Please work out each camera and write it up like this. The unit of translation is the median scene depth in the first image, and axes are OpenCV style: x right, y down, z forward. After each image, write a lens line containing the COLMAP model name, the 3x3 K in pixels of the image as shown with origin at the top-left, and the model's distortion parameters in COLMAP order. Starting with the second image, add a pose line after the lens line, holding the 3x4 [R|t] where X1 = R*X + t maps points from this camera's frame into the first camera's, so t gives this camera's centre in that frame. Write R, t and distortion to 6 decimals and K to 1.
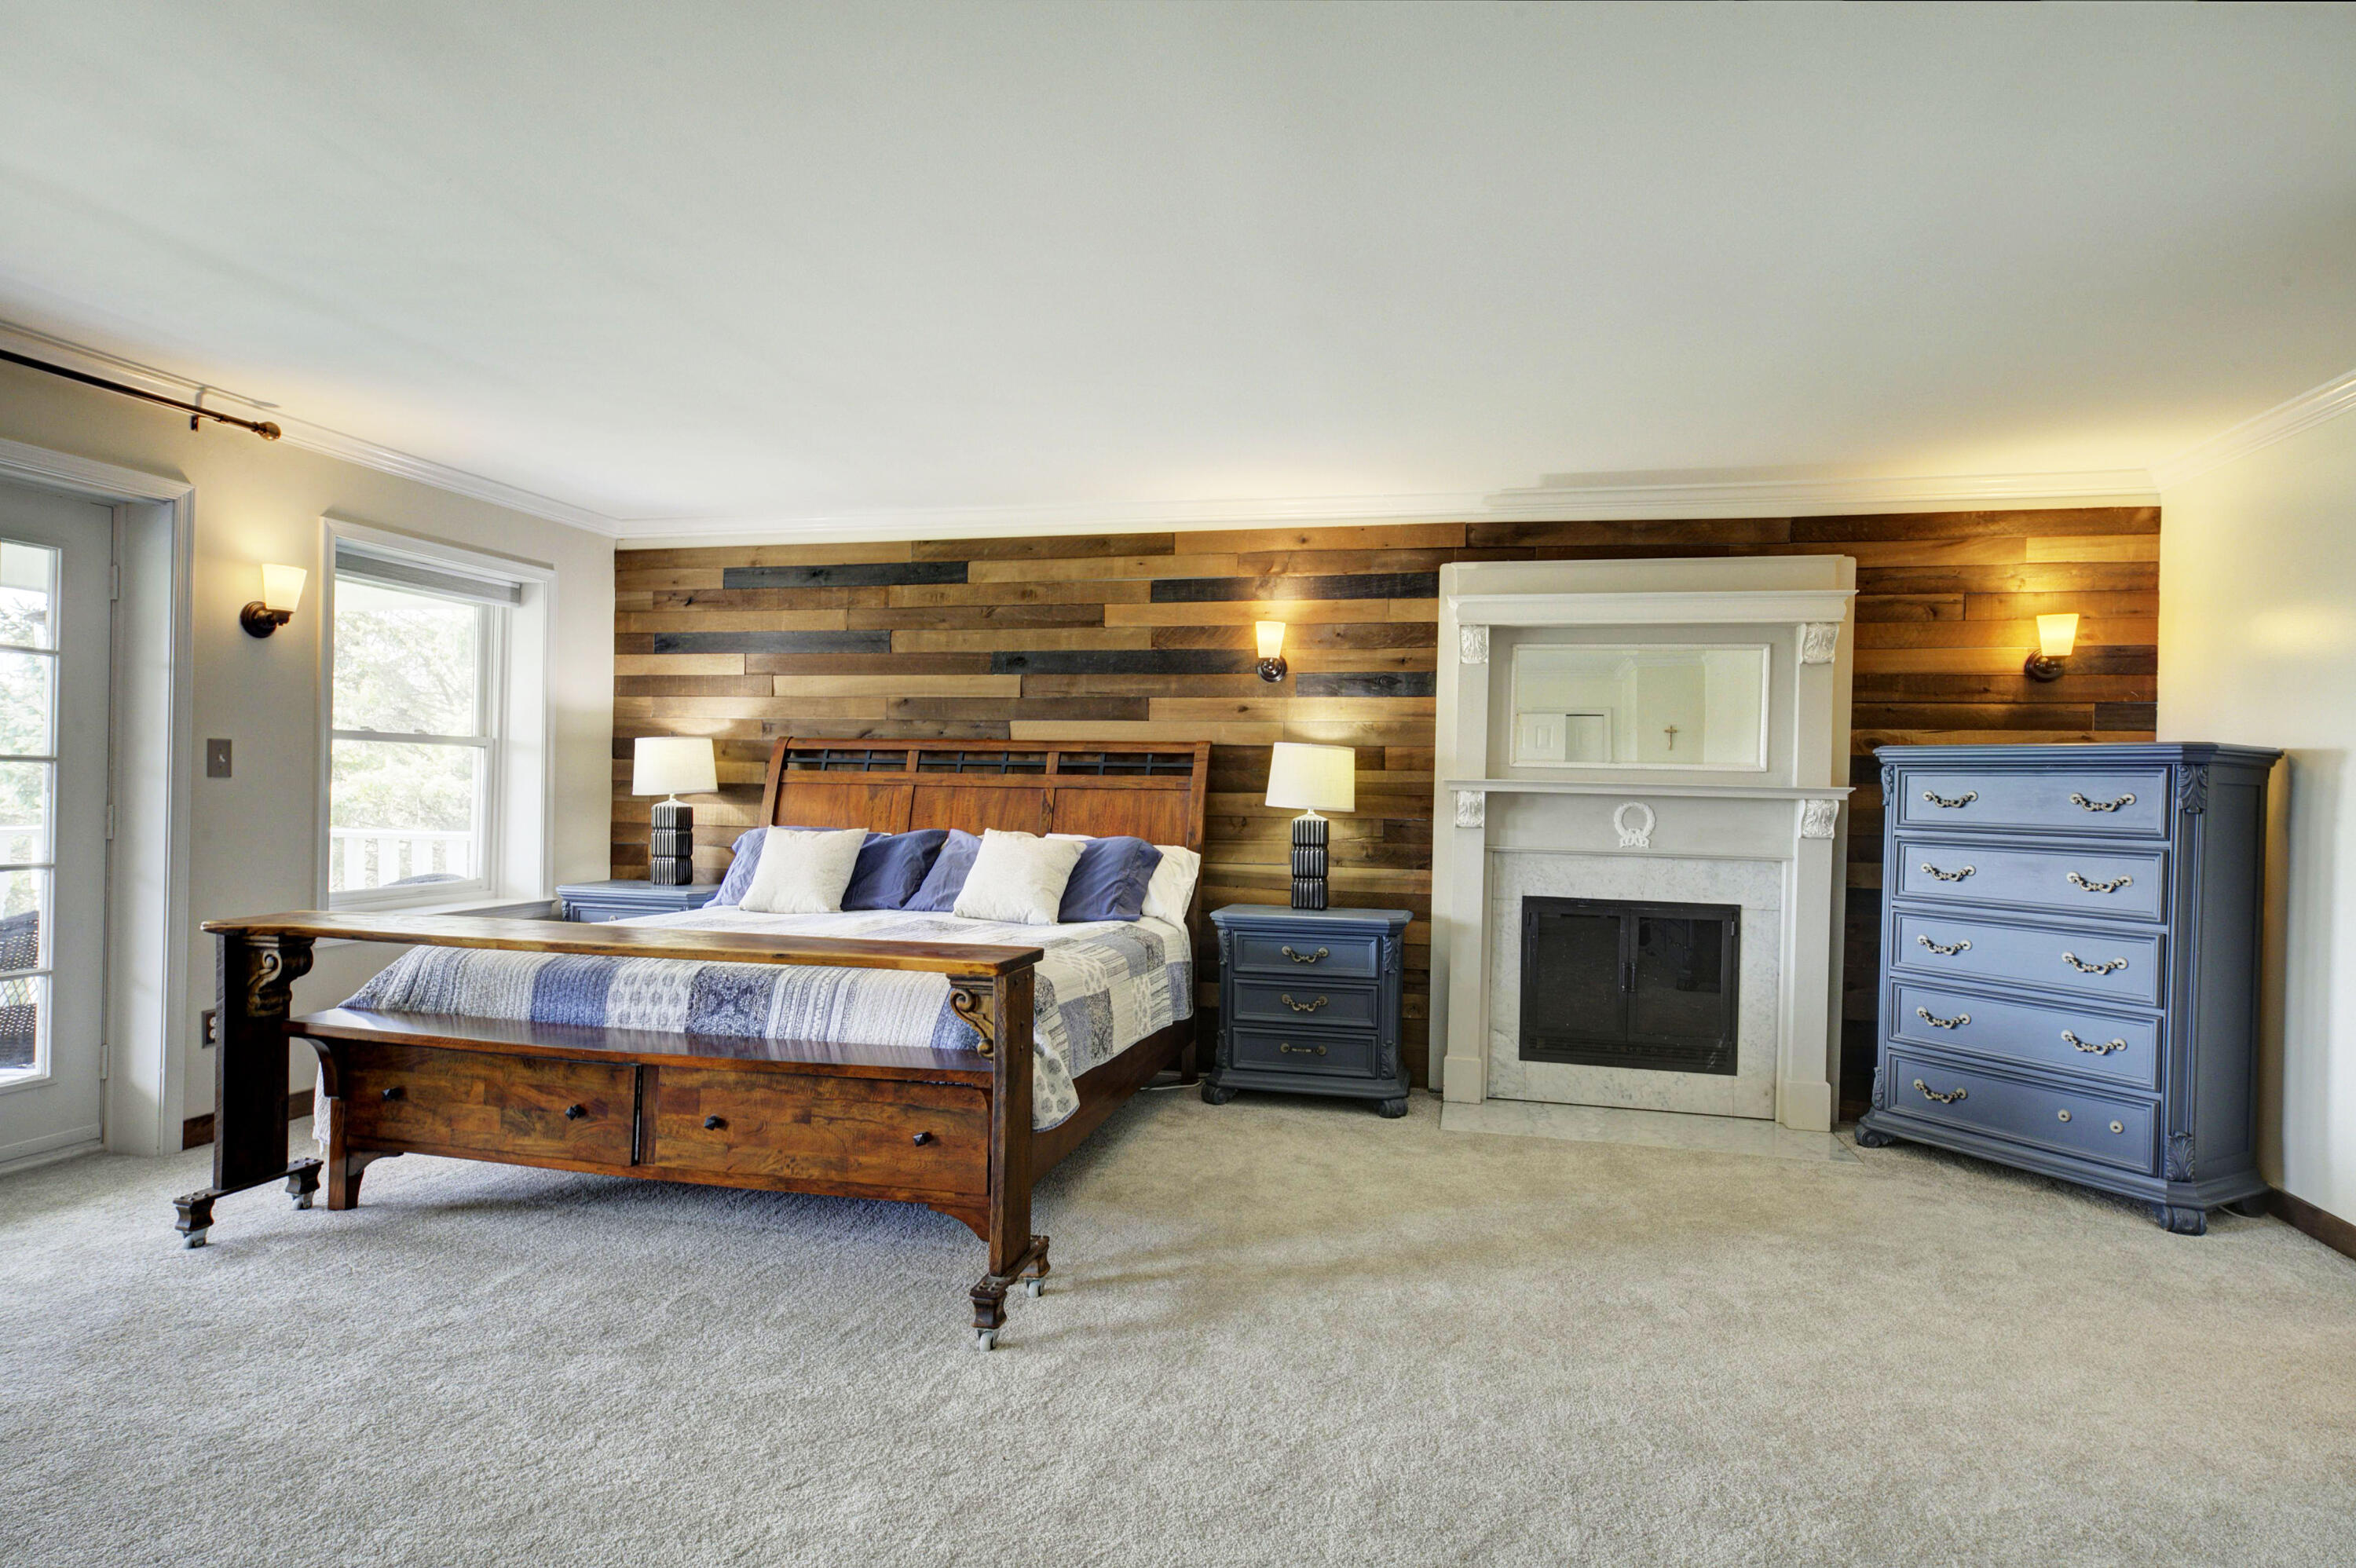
lens RADIAL K [[1271.1, 0, 1187.8], [0, 1271.1, 794.3], [0, 0, 1]] dist [-0.000303, 0.011665]
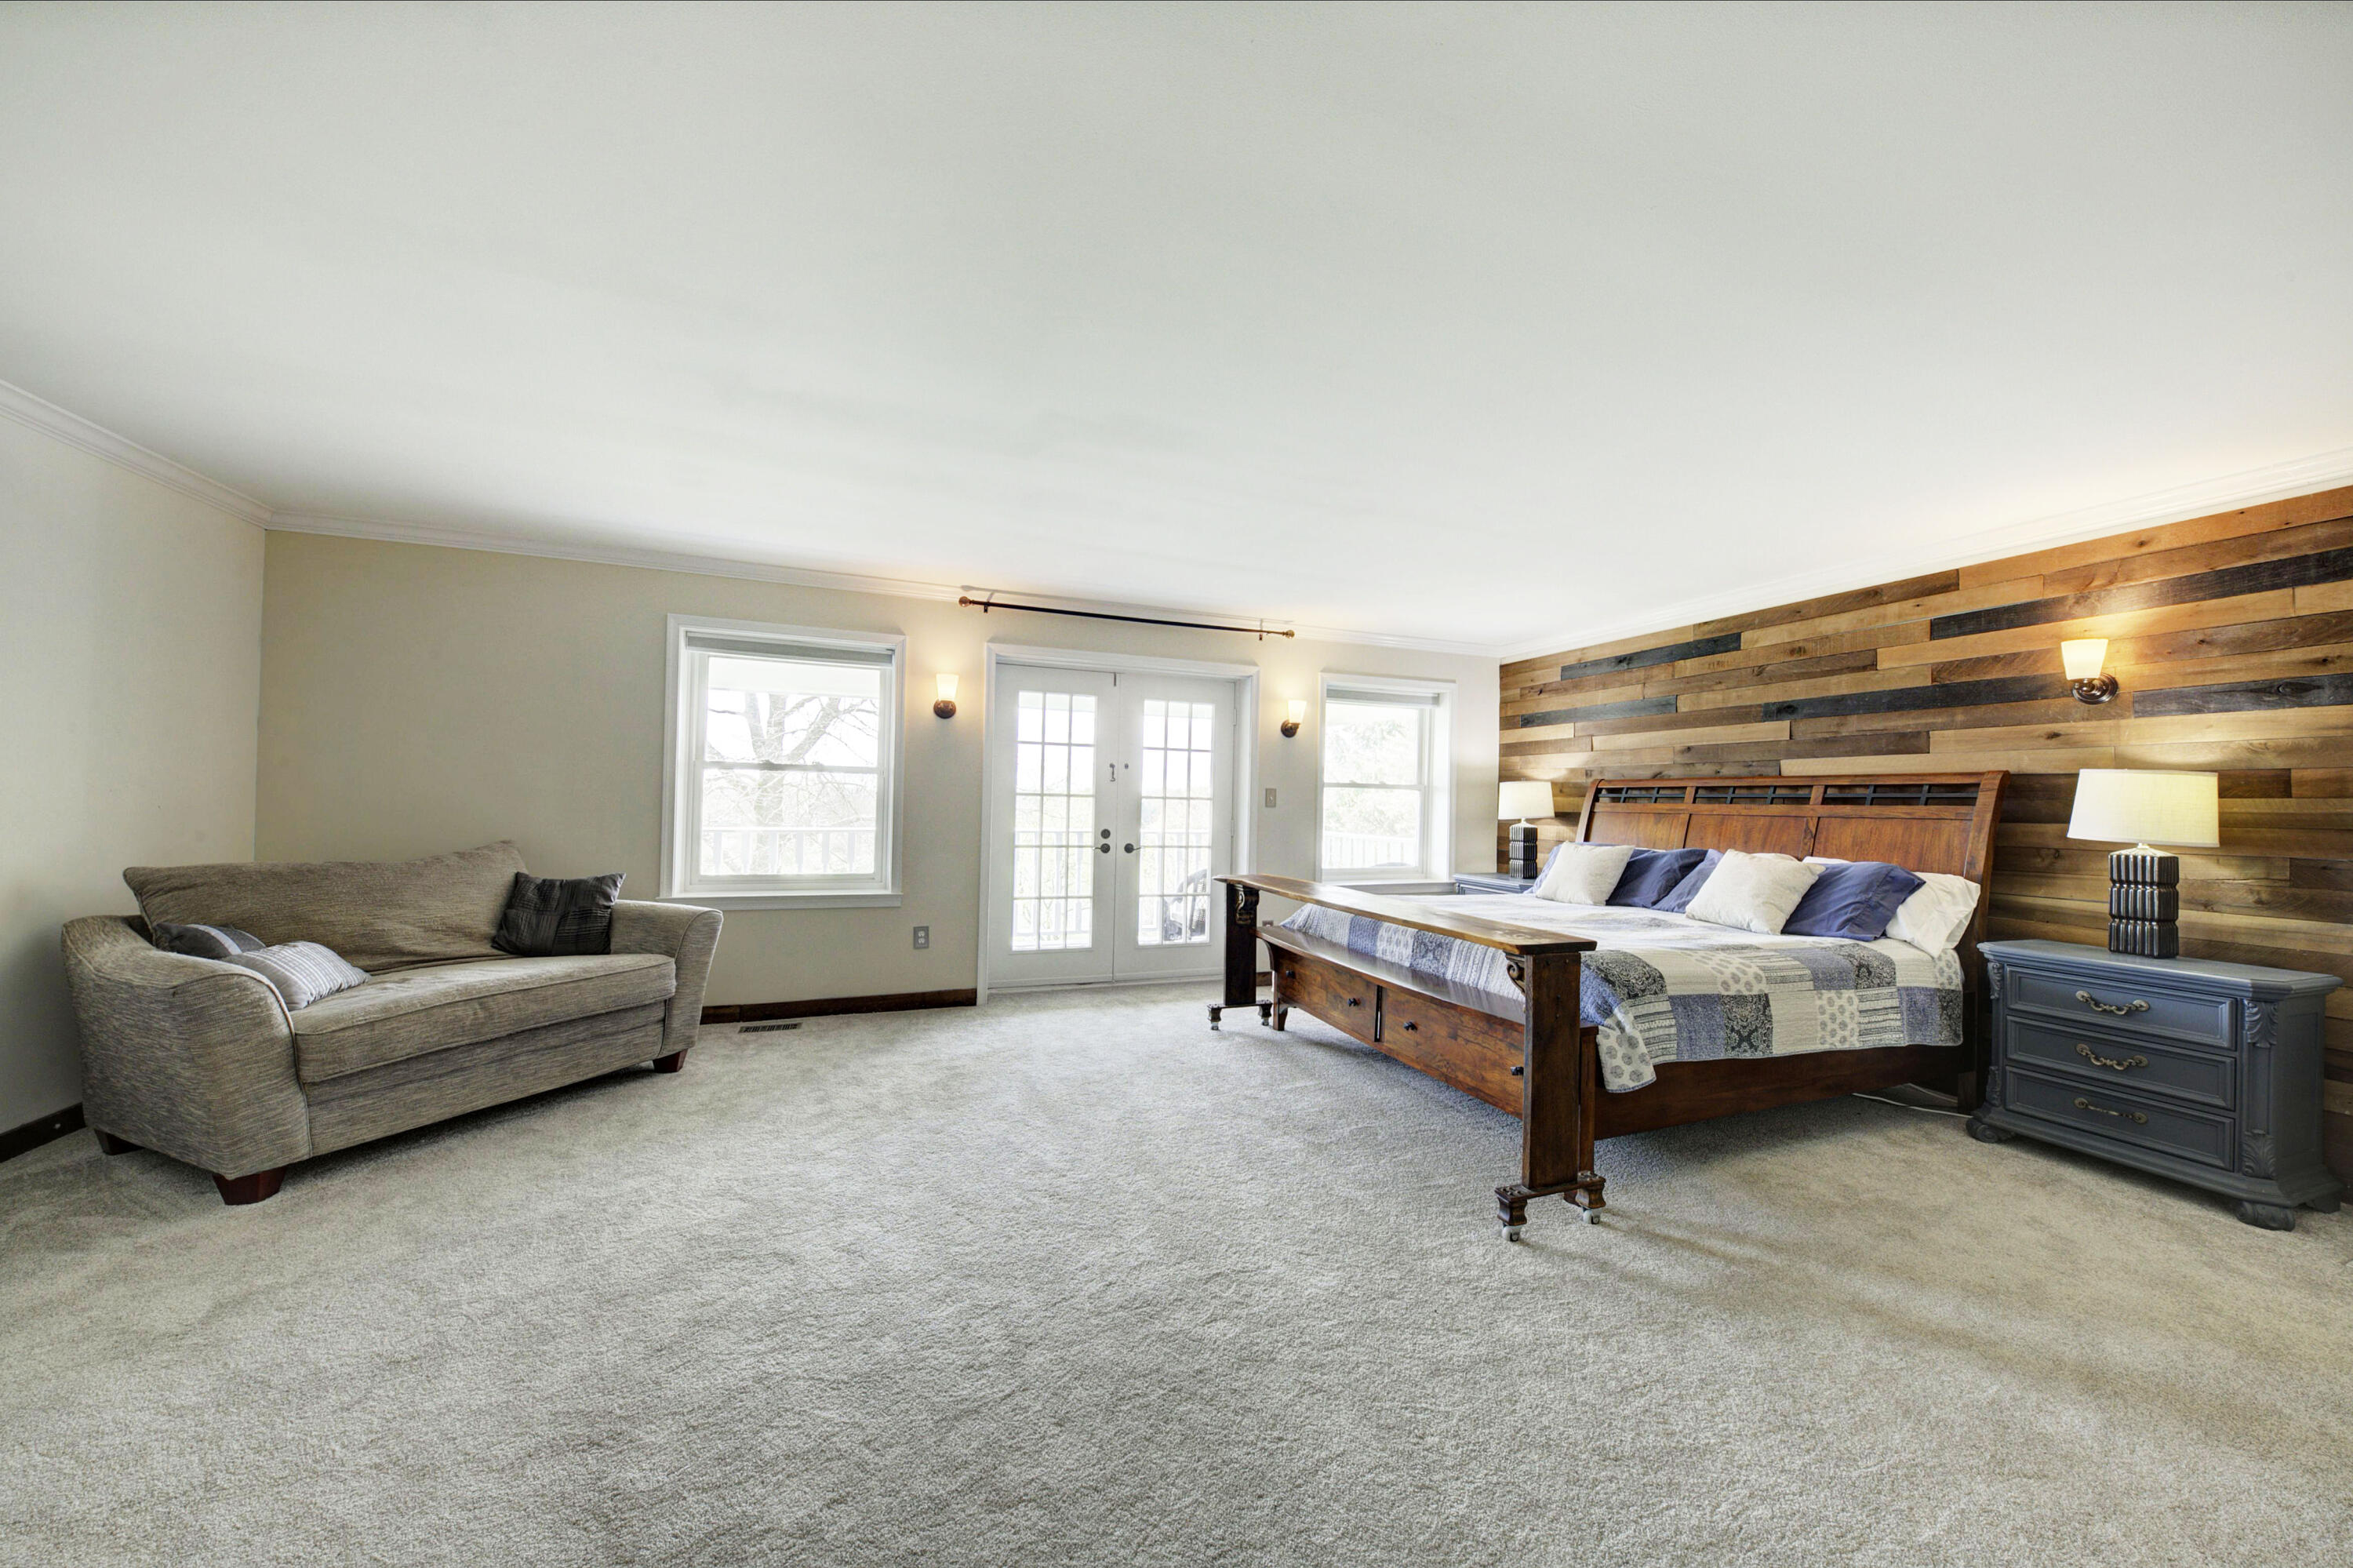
lens RADIAL K [[804.1, 0, 1175.4], [0, 804.1, 794.0], [0, 0, 1]] dist [0.012489, -0.008657]
pose [[0.558380, -0.014567, -0.829457, 0.186245], [-0.013815, 0.999544, -0.026854, 0.002102], [0.829470, 0.026454, 0.557924, 0.126554]]
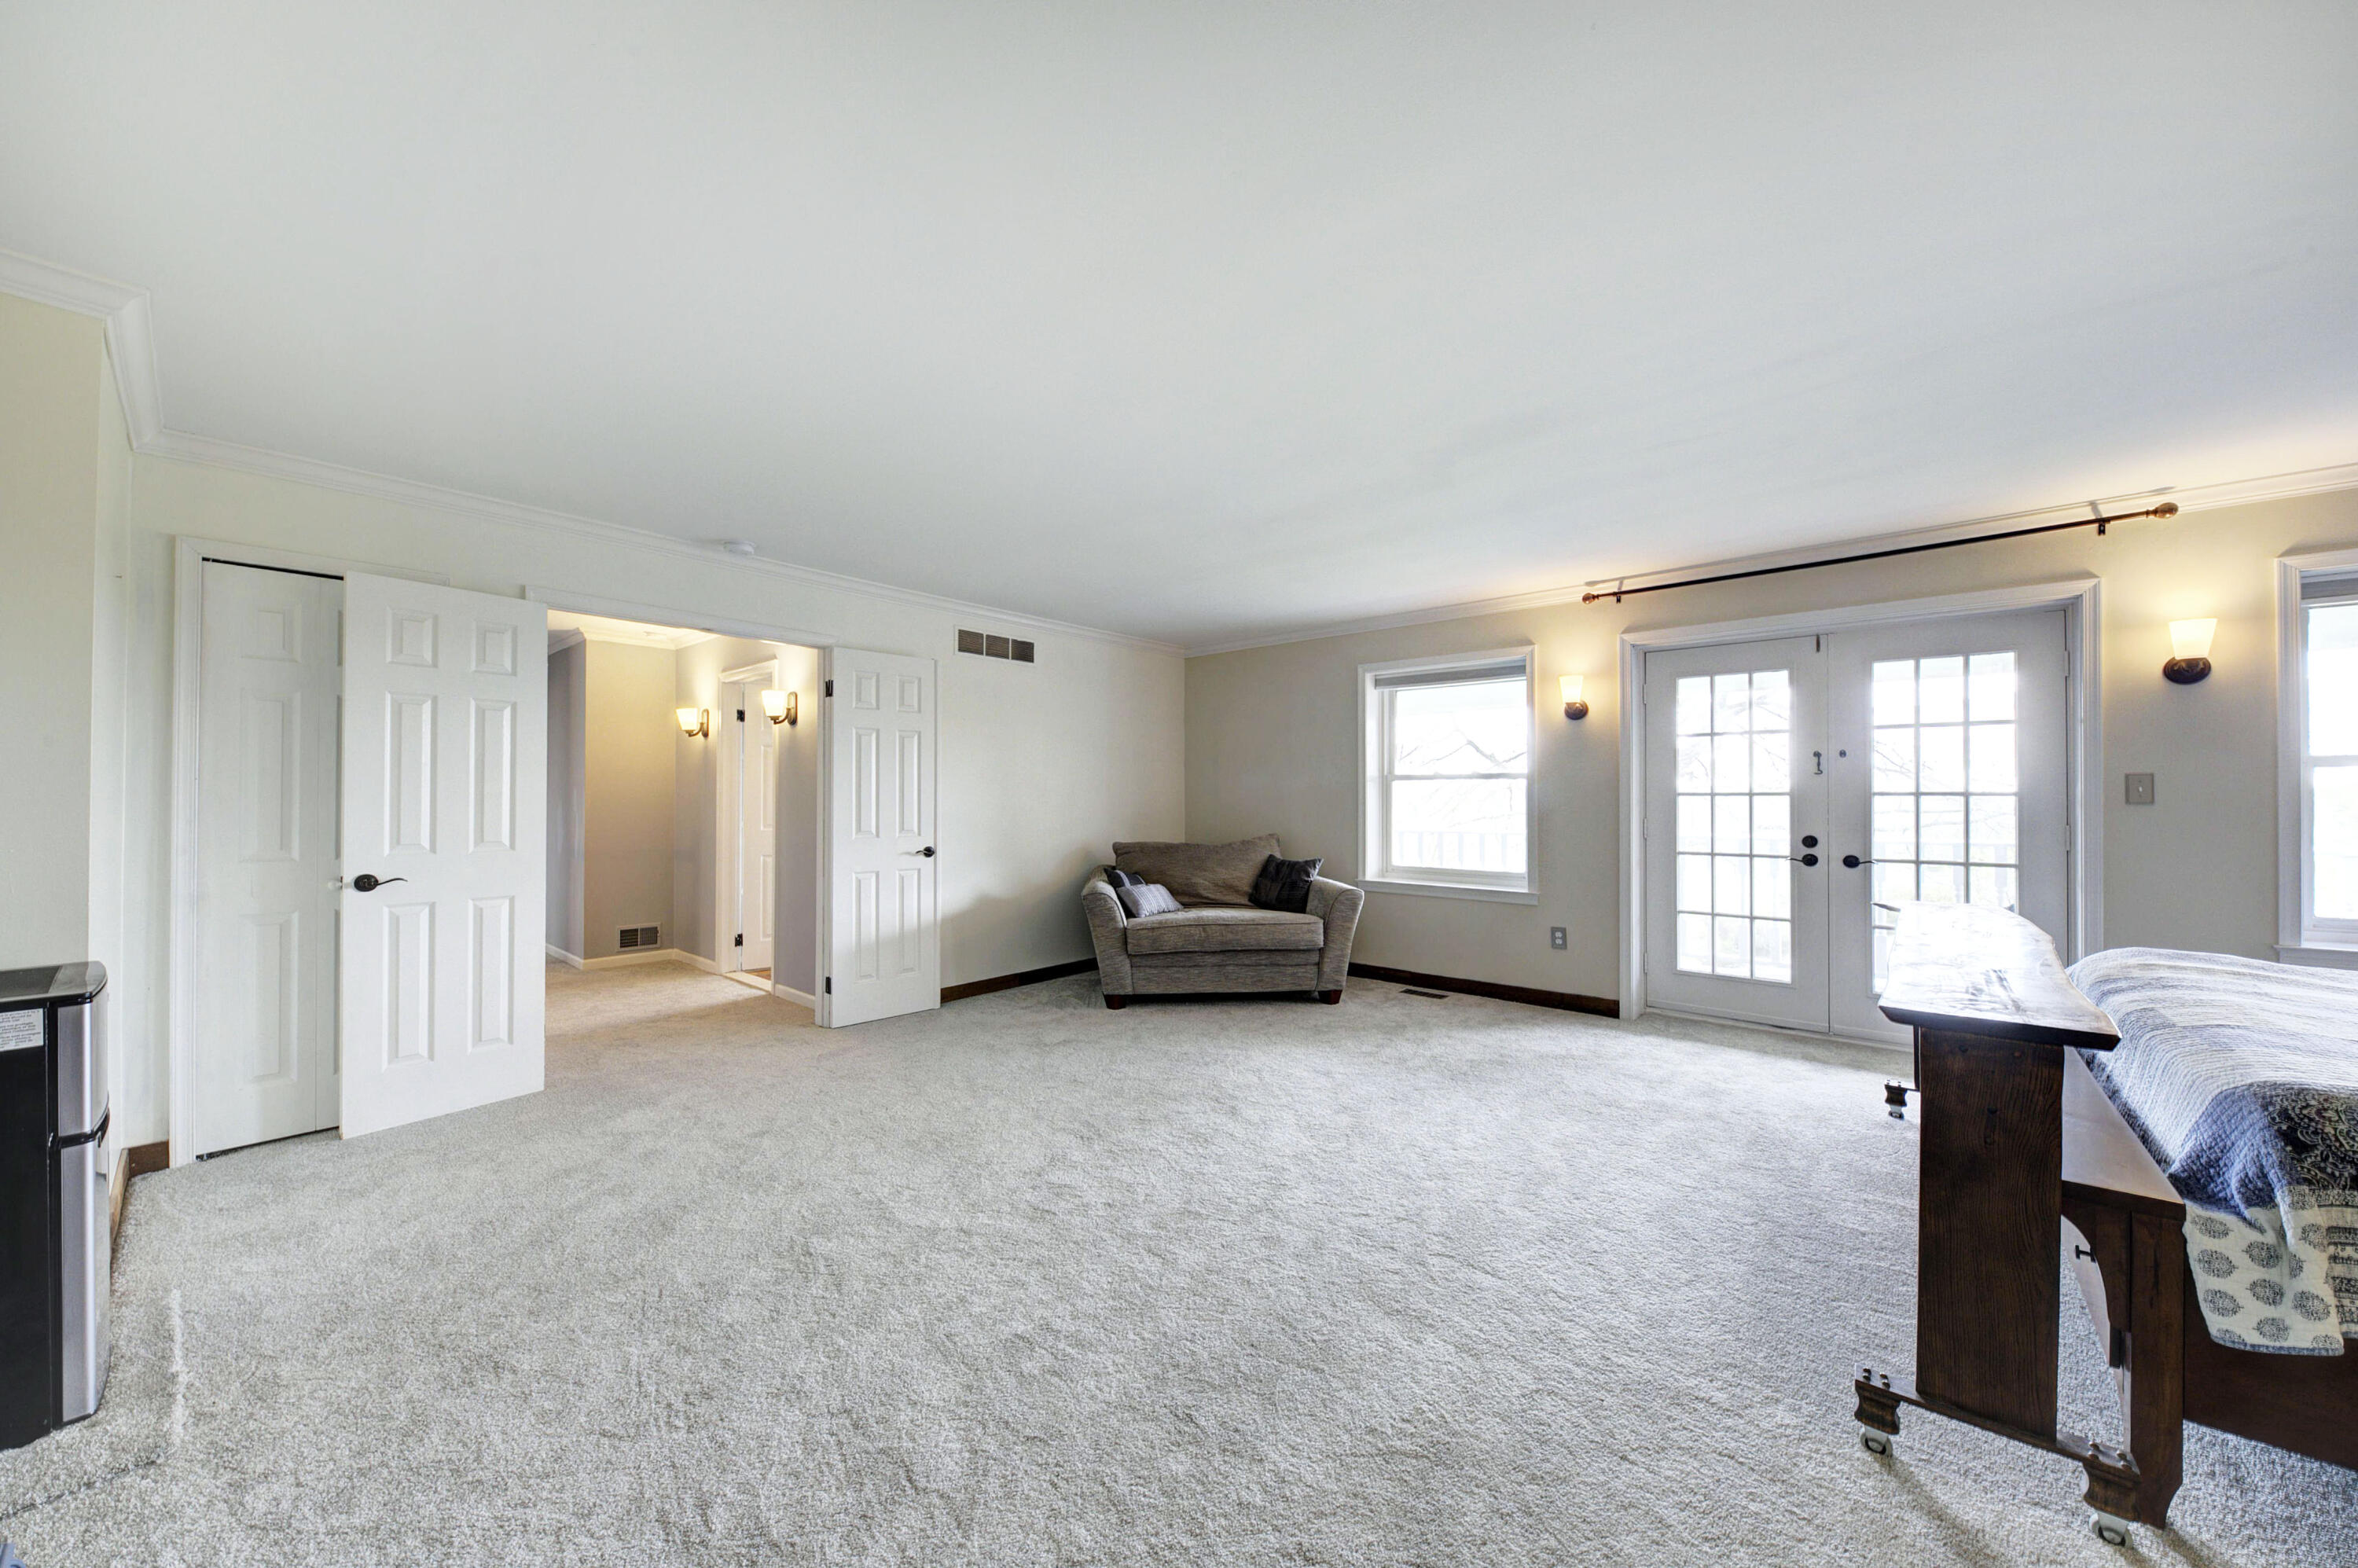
lens RADIAL K [[818.3, 0, 1179.7], [0, 818.3, 791.2], [0, 0, 1]] dist [0.011826, -0.007510]
pose [[-0.465221, -0.026853, -0.884787, 0.306566], [-0.010708, 0.999637, -0.024709, 0.003193], [0.885130, -0.002021, -0.465340, 0.451633]]
